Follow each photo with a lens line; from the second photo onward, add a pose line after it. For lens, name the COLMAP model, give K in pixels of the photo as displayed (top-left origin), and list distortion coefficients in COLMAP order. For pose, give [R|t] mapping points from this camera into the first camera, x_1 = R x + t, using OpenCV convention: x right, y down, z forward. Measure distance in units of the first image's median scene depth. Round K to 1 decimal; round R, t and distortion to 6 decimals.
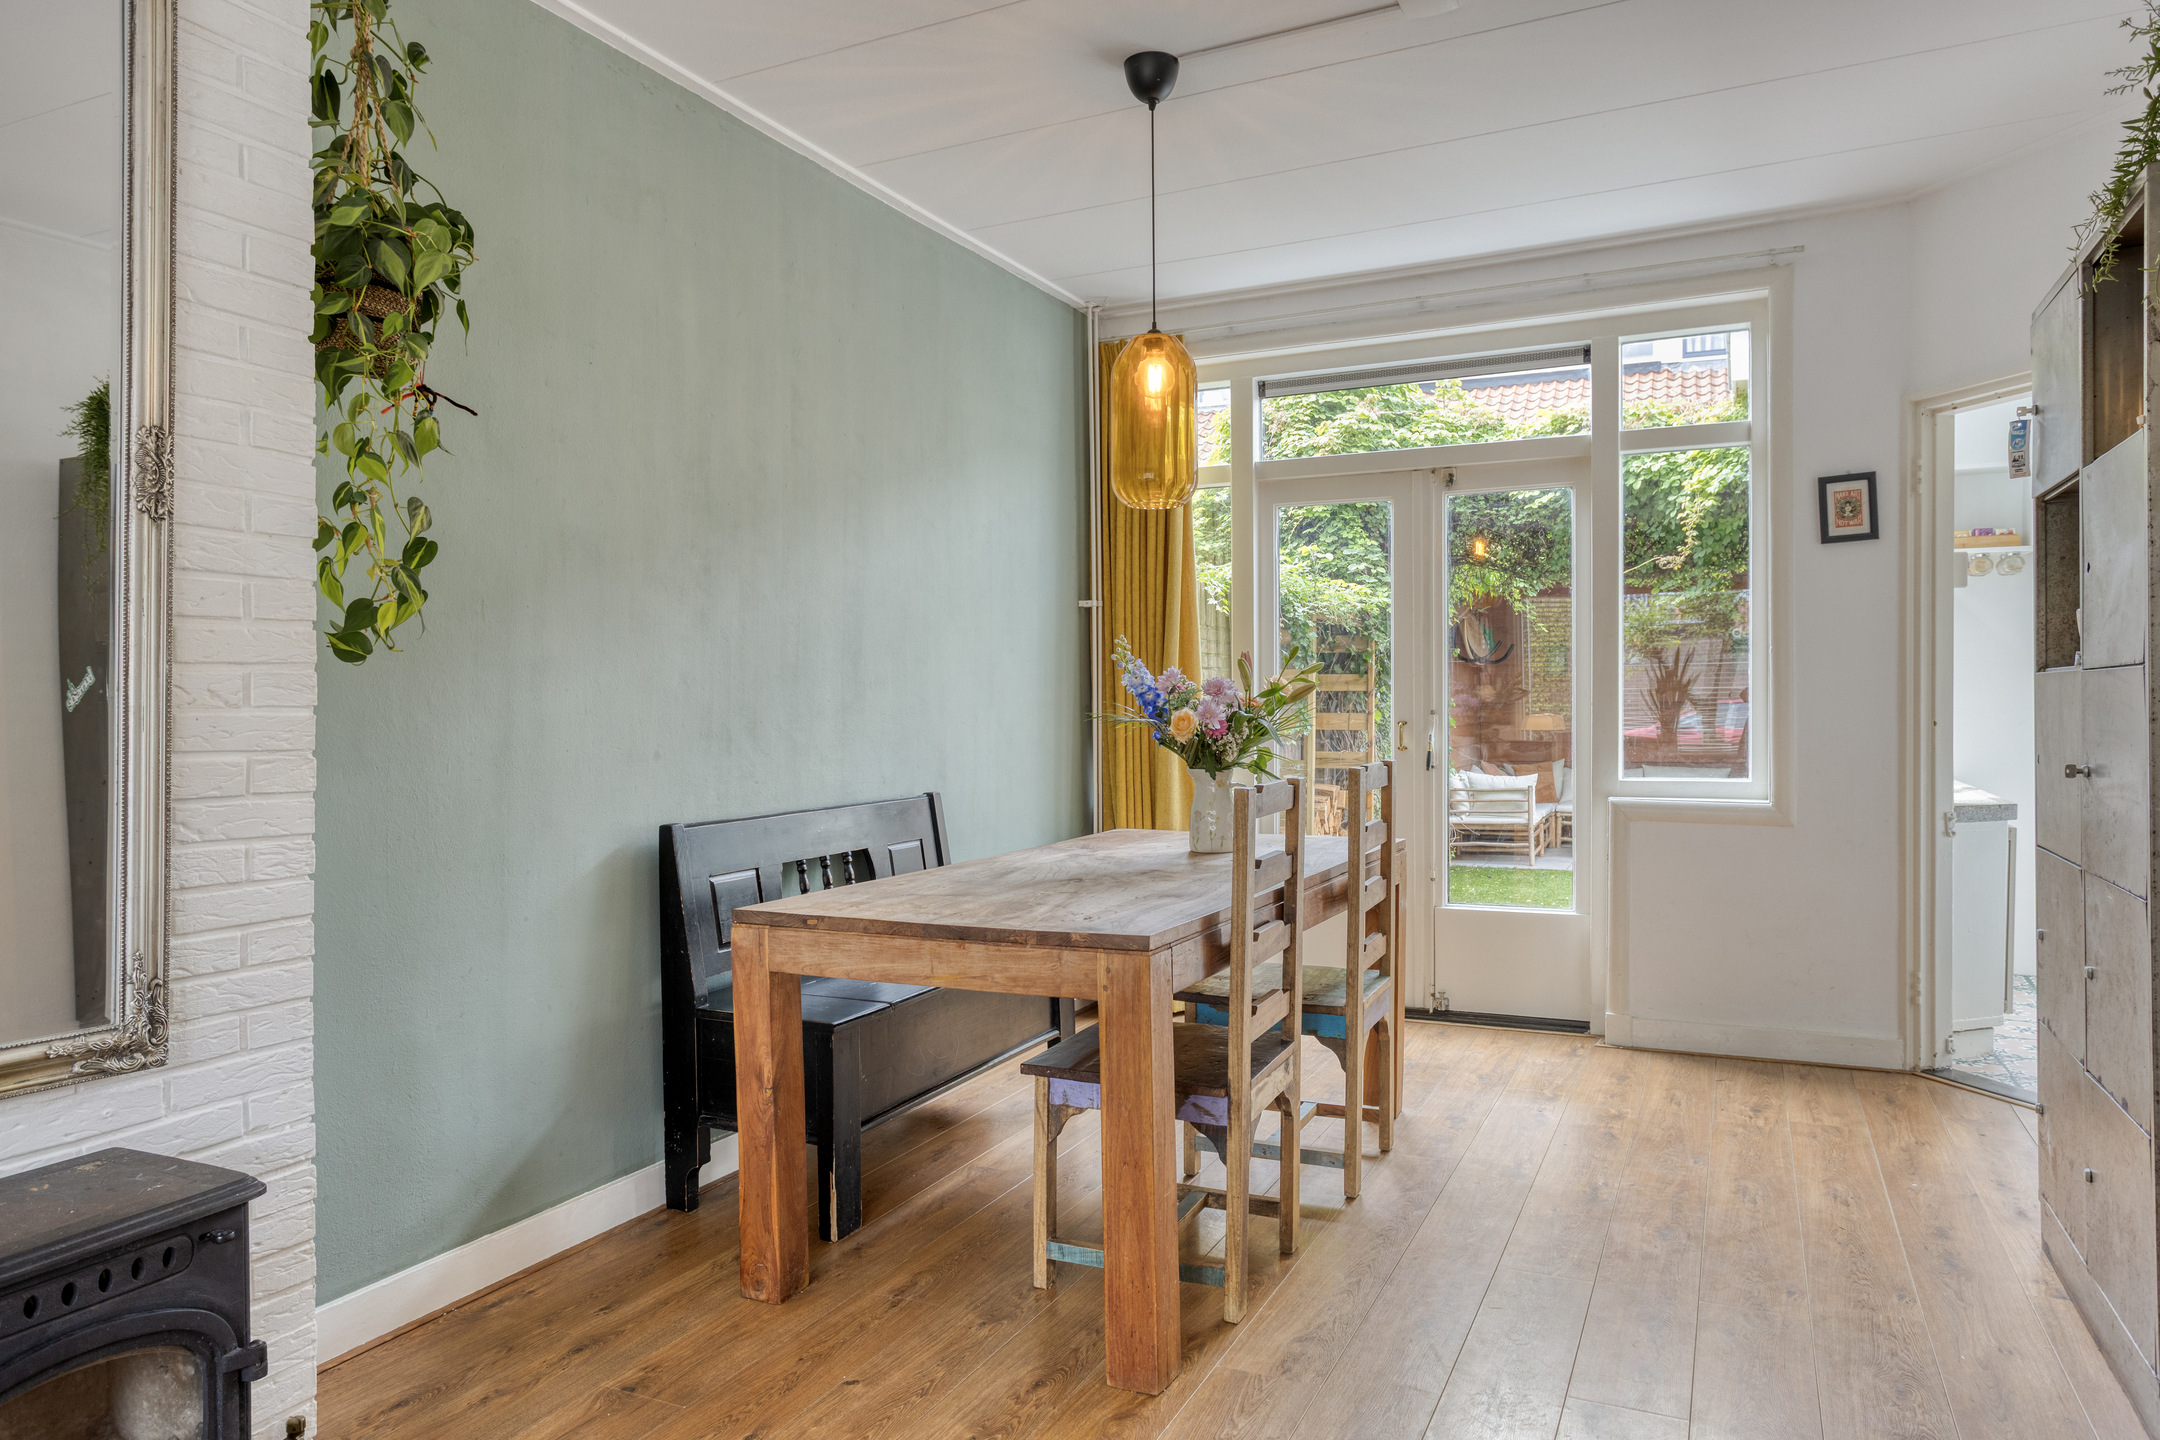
lens RADIAL K [[1425.1, 0, 1062.7], [0, 1425.1, 697.6], [0, 0, 1]] dist [-0.010921, 0.015731]
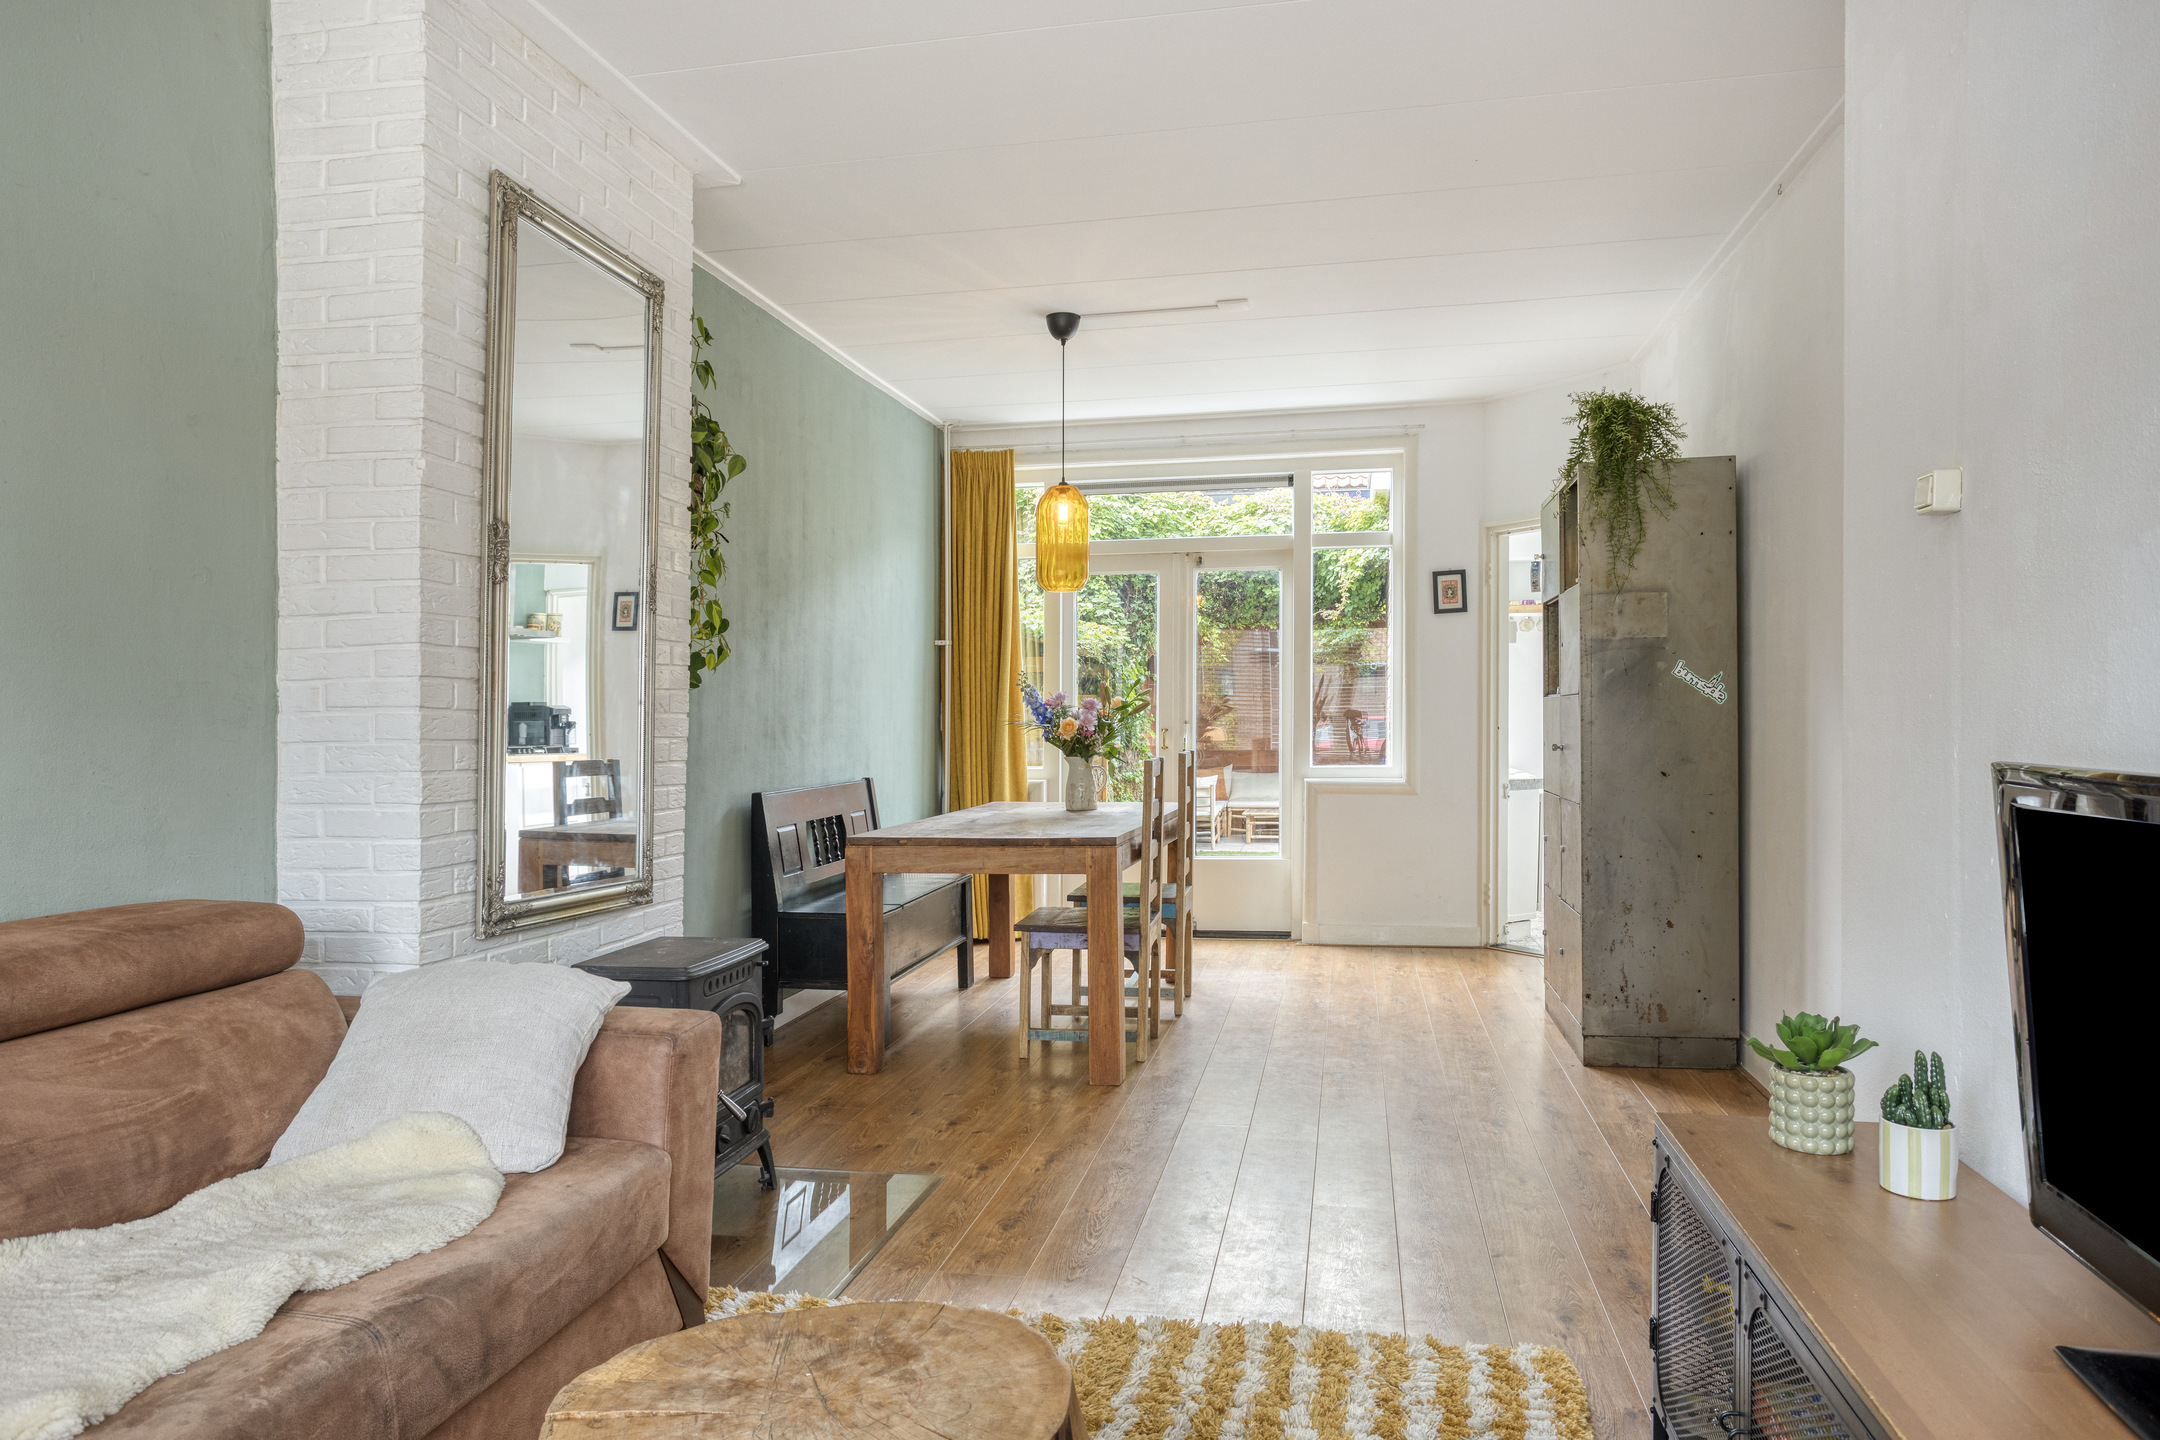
lens RADIAL K [[1425.1, 0, 1085.3], [0, 1425.1, 726.0], [0, 0, 1]] dist [-0.010921, 0.015731]
pose [[0.966367, -0.002139, 0.257159, -0.250593], [0.000506, 0.999979, 0.006415, 0.005479], [-0.257167, -0.006069, 0.966348, -0.433256]]
